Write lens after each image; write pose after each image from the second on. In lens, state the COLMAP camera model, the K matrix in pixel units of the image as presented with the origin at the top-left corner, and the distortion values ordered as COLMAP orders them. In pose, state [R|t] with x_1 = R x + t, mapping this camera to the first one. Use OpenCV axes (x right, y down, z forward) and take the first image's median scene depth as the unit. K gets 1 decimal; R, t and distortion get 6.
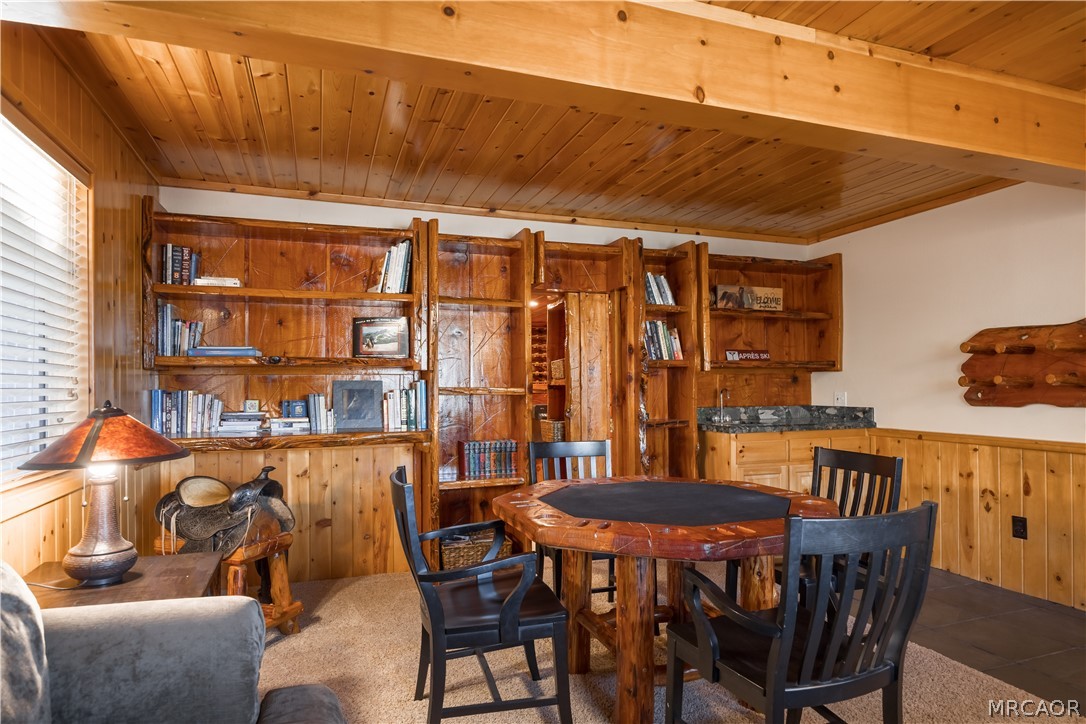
lens RADIAL K [[665.3, 0, 576.3], [0, 665.3, 380.4], [0, 0, 1]] dist [0.001601, -0.000848]
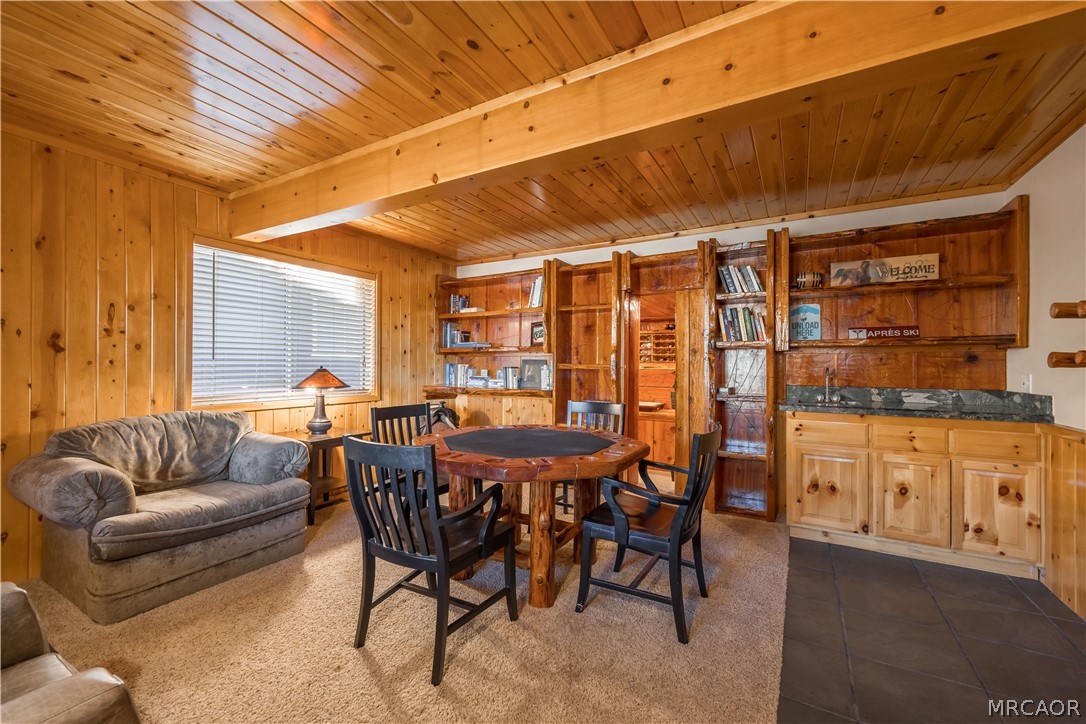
lens RADIAL K [[503.1, 0, 570.4], [0, 503.1, 364.3], [0, 0, 1]] dist [0.015346, -0.001039]
pose [[0.591302, 0.006731, -0.806422, 0.657705], [-0.002234, 0.999975, 0.006708, 0.003407], [0.806447, -0.002165, 0.591302, 0.263686]]
